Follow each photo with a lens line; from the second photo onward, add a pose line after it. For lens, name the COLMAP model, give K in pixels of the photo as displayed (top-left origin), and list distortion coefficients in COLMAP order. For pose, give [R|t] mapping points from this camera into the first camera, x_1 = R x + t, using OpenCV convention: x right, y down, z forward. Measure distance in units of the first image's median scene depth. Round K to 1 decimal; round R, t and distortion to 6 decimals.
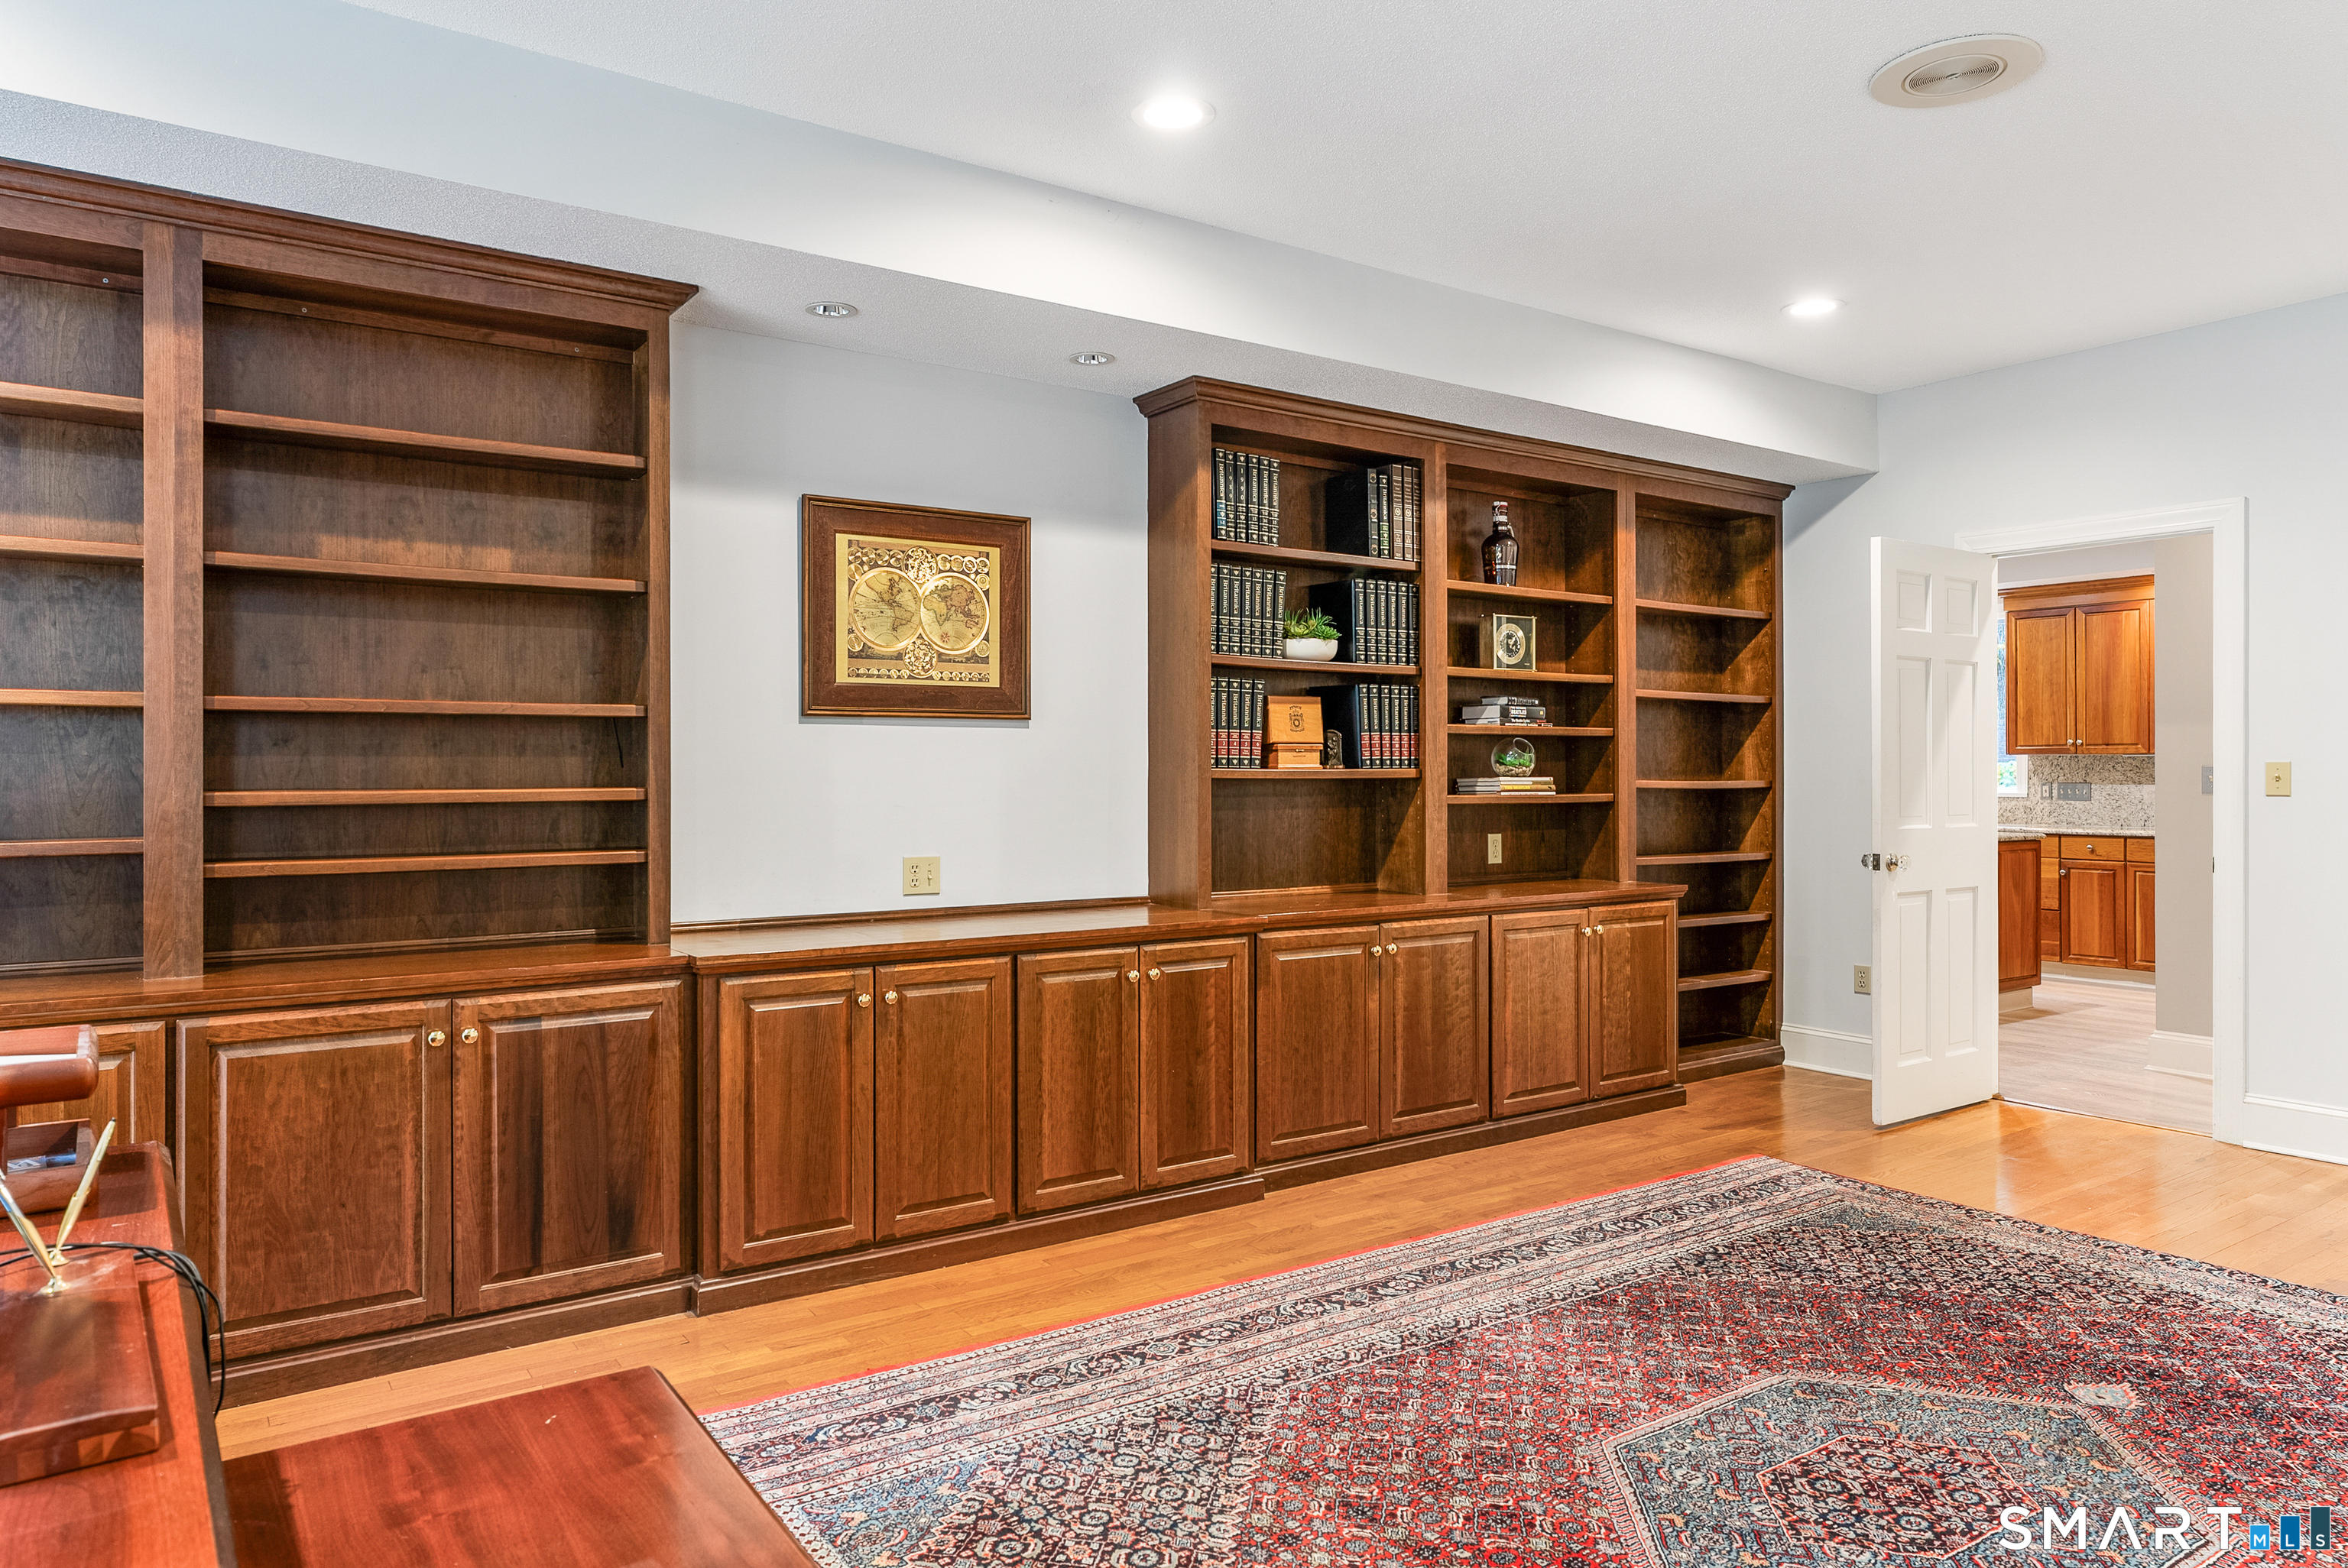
lens RADIAL K [[1488.9, 0, 1172.8], [0, 1488.9, 772.5], [0, 0, 1]] dist [-0.000429, 0.001485]
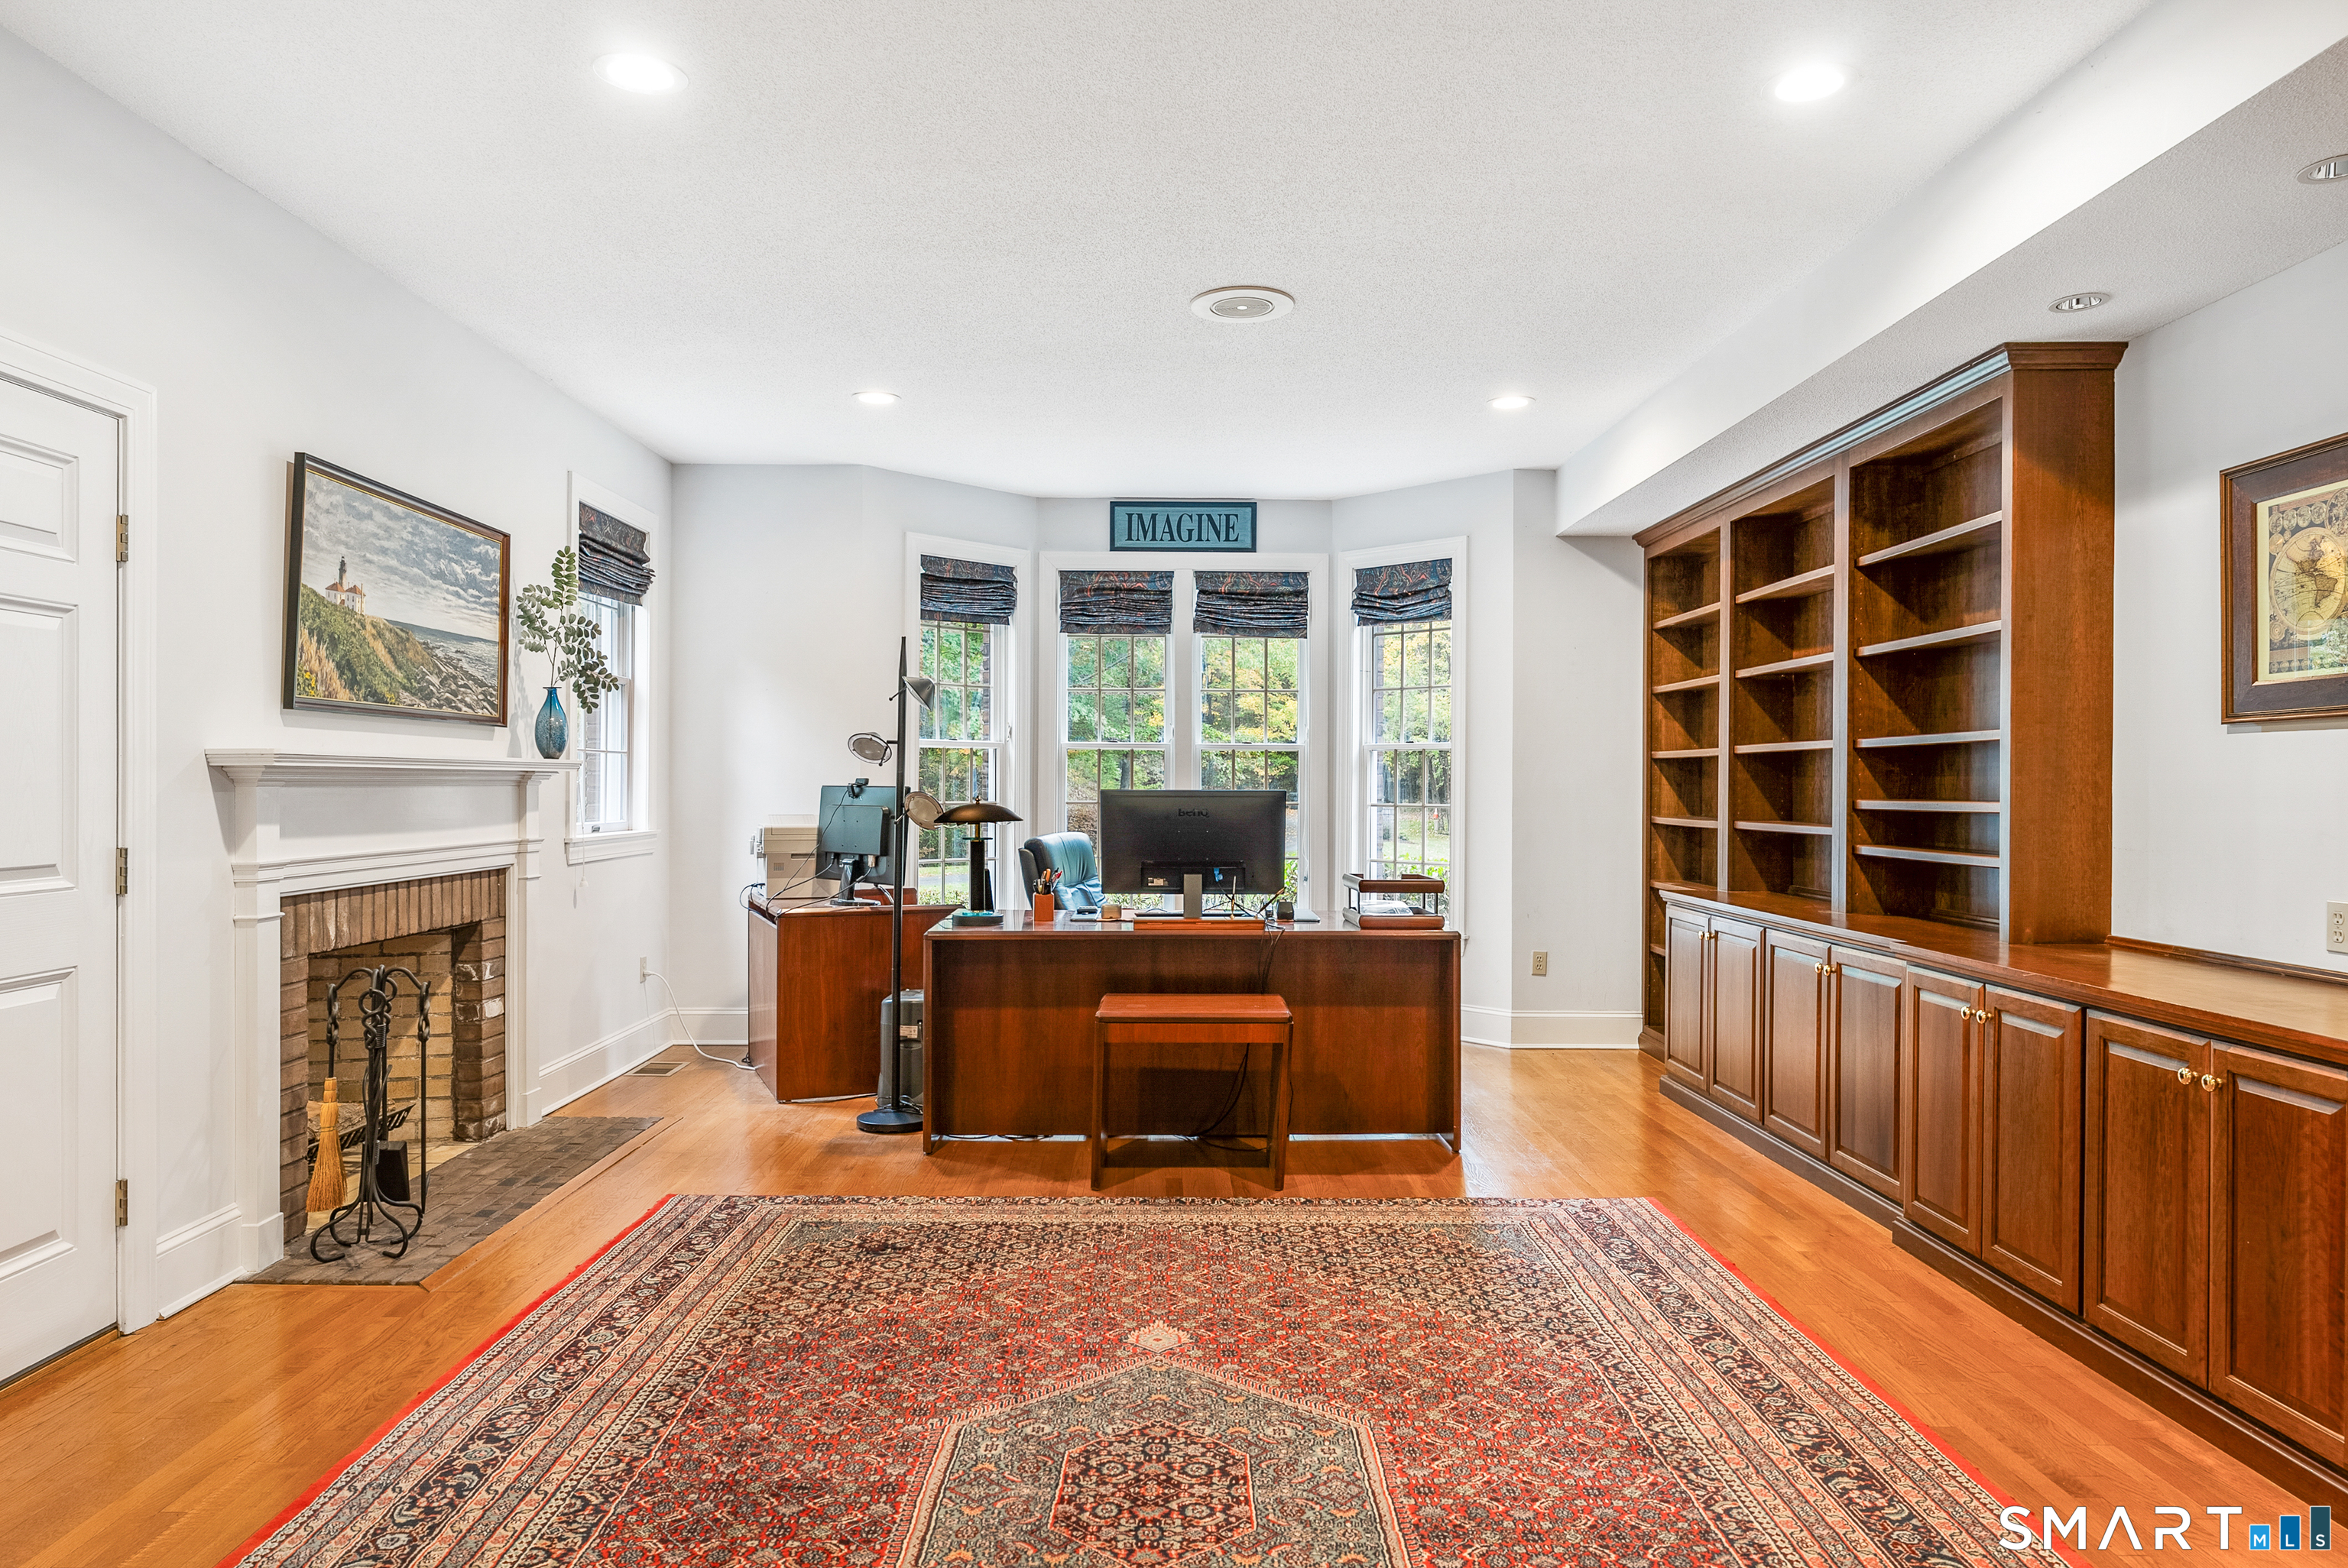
lens RADIAL K [[1488.9, 0, 1169.8], [0, 1488.9, 786.3], [0, 0, 1]] dist [-0.000429, 0.001485]
pose [[-0.566463, -0.001448, -0.824086, 0.873504], [-0.003881, 0.999992, 0.000911, -0.000472], [0.824078, 0.003714, -0.566464, 1.048107]]
